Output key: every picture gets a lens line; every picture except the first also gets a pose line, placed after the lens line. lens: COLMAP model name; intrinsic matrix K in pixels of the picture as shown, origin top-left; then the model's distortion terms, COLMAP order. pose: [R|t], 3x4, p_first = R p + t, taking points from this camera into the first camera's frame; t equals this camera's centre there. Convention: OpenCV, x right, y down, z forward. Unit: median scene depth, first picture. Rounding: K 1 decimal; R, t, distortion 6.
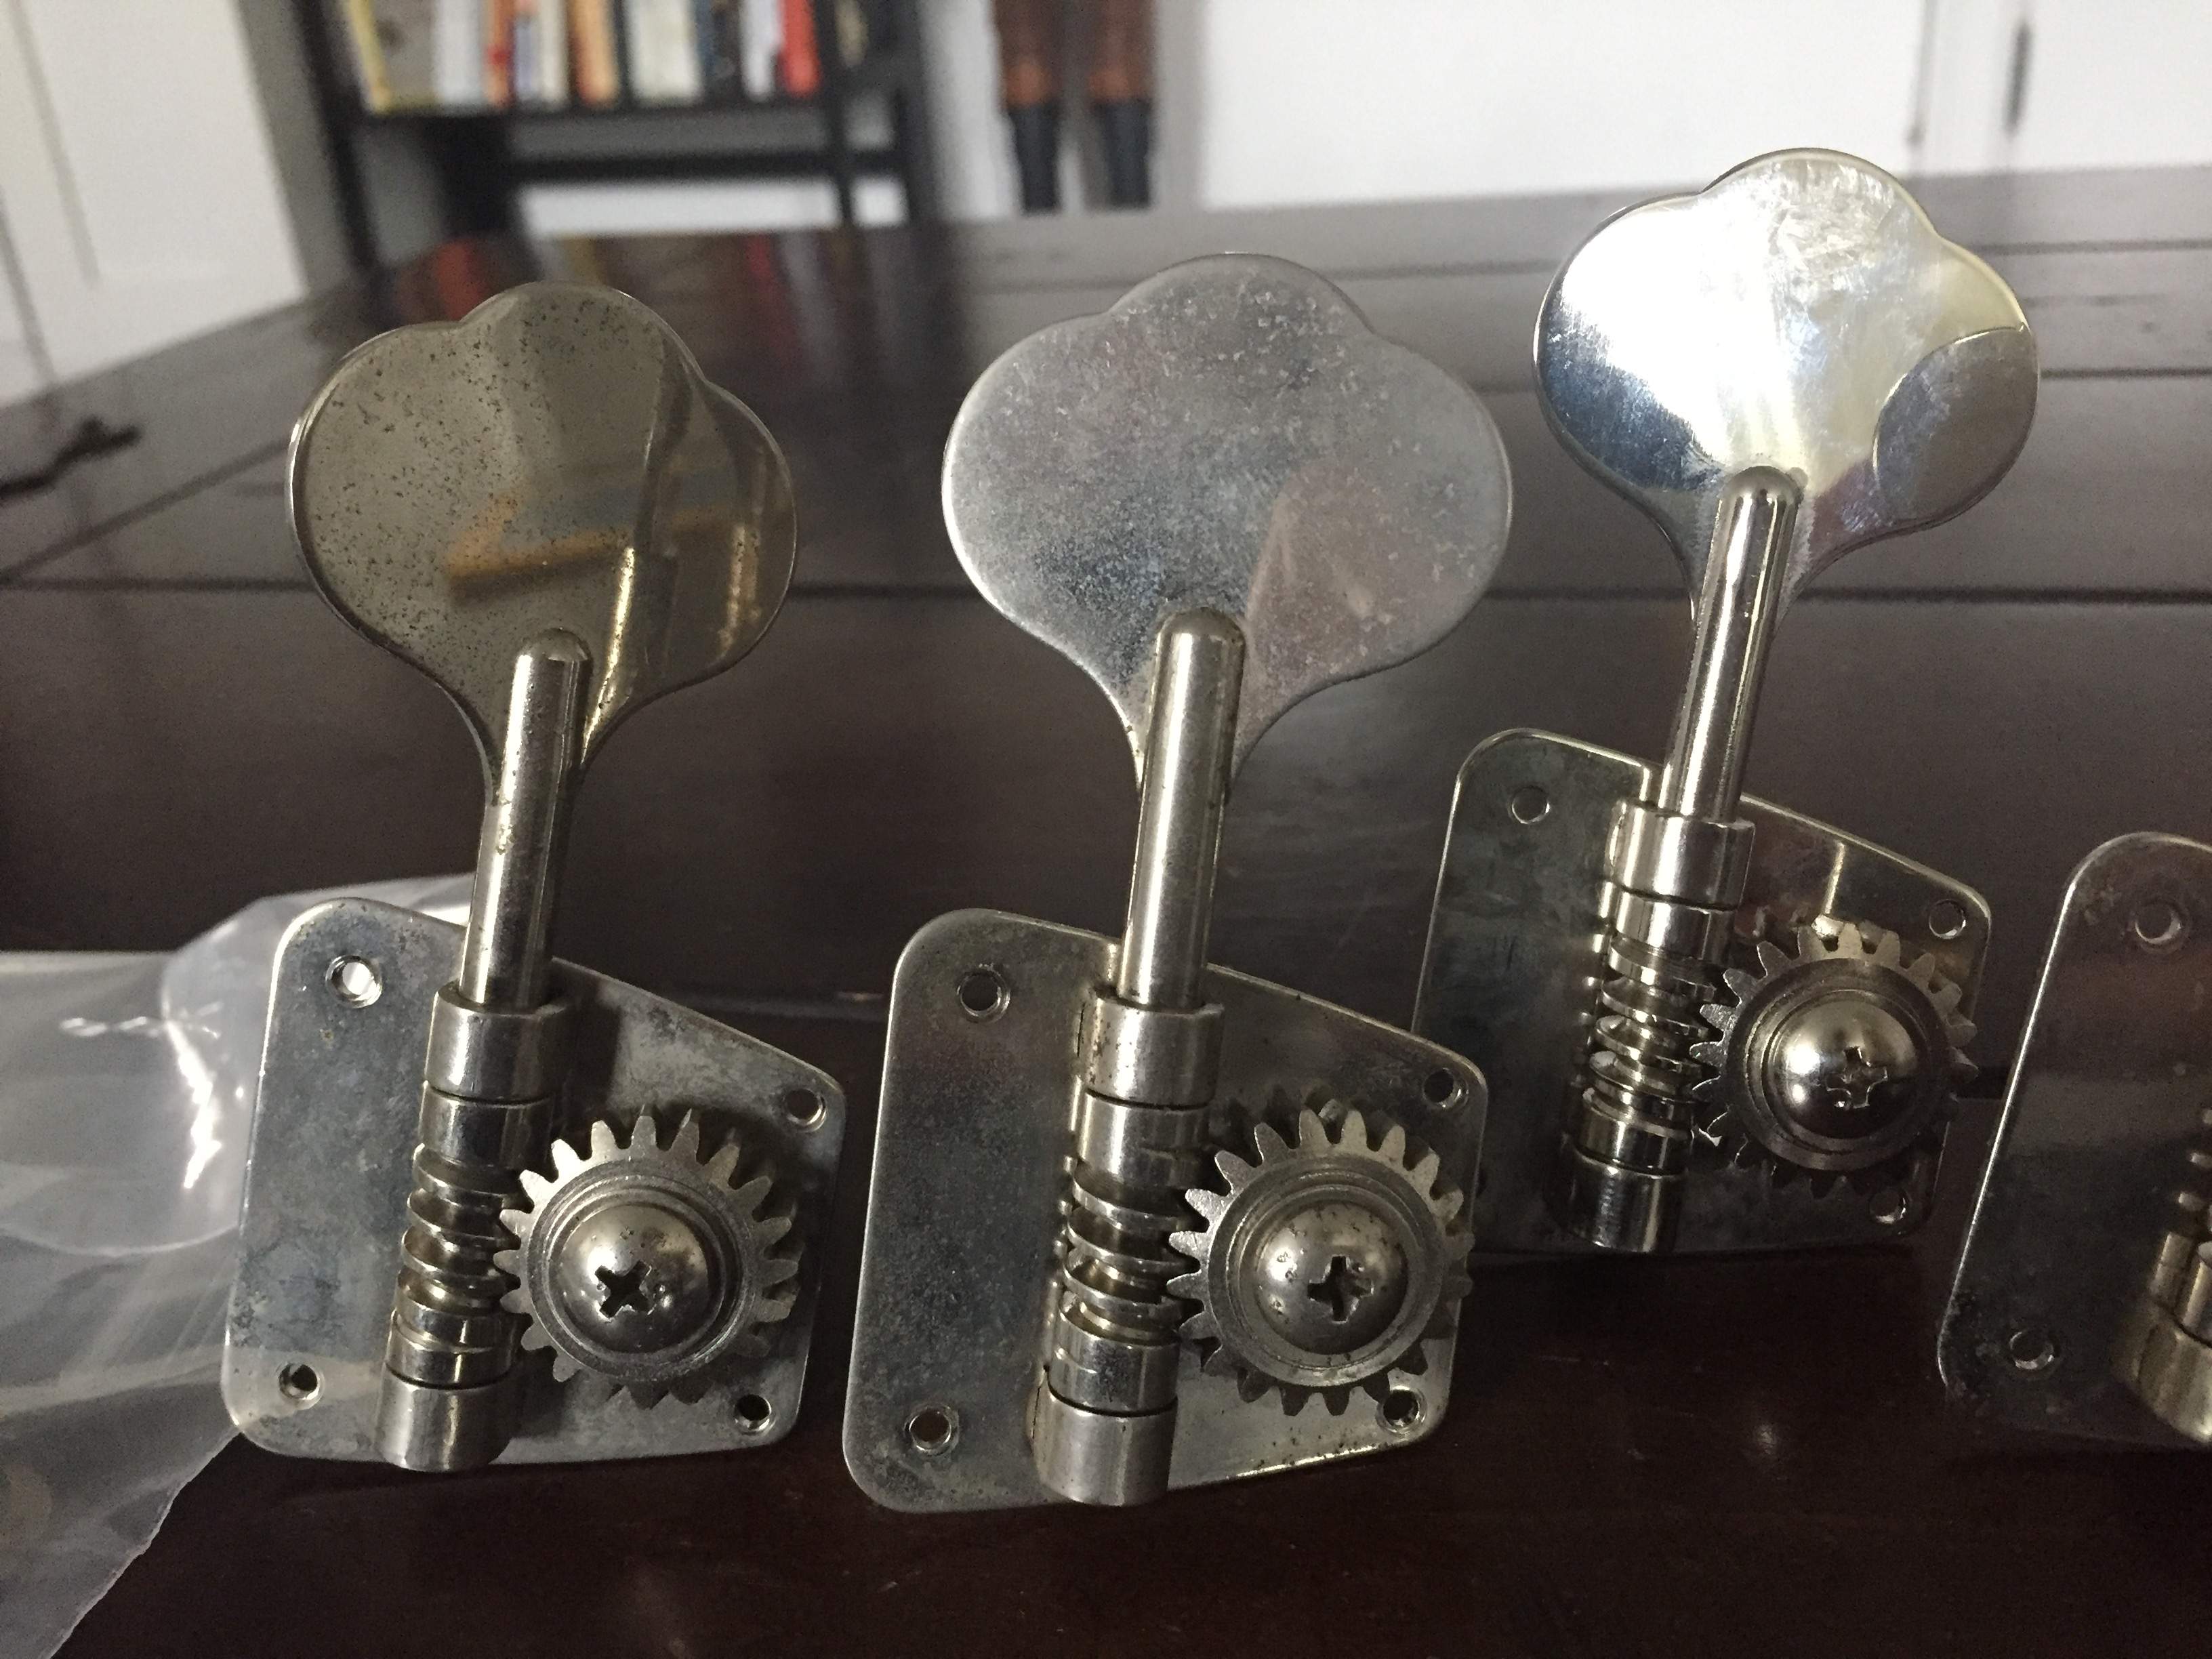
lens RADIAL K [[1906.8, 0, 1106.0], [0, 1906.8, 829.5], [0, 0, 1]] dist [0.041254, -0.002696]
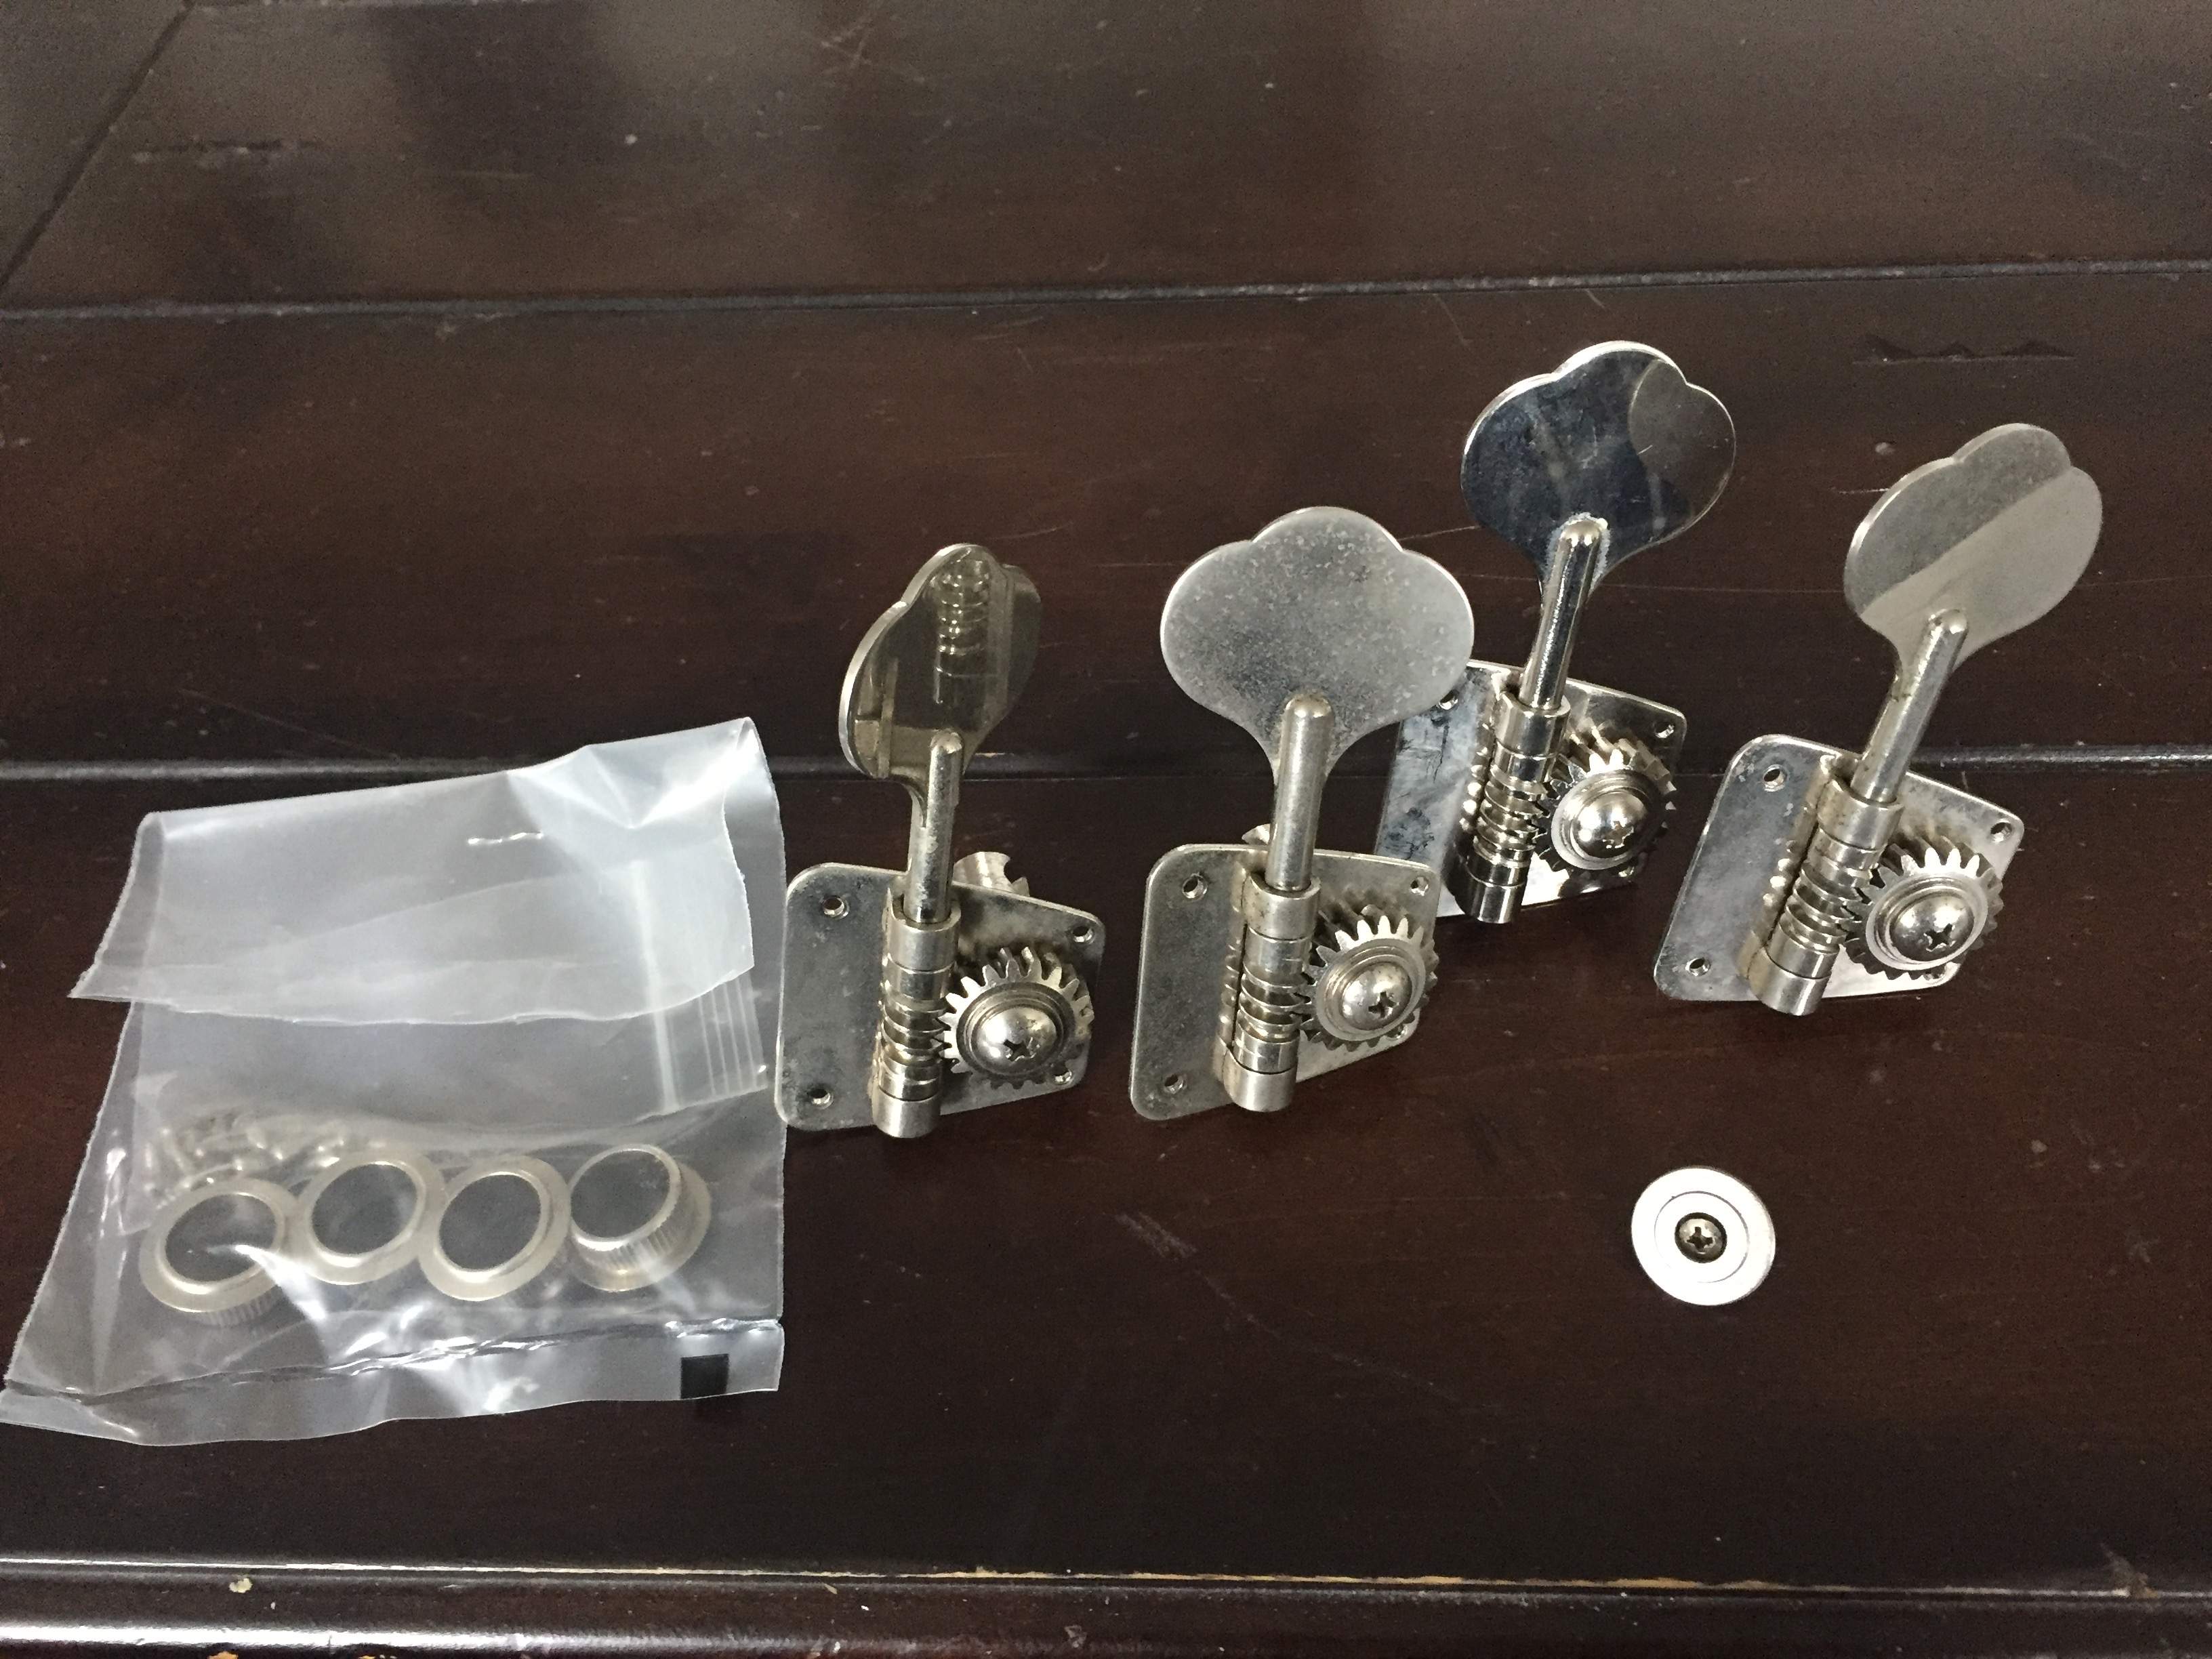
lens RADIAL K [[1906.8, 0, 1106.0], [0, 1906.8, 829.5], [0, 0, 1]] dist [0.041254, -0.002696]
pose [[0.979947, -0.134980, 0.146574, -0.419231], [0.064724, 0.911340, 0.406535, -0.739395], [-0.188453, -0.388896, 0.901801, -0.664175]]
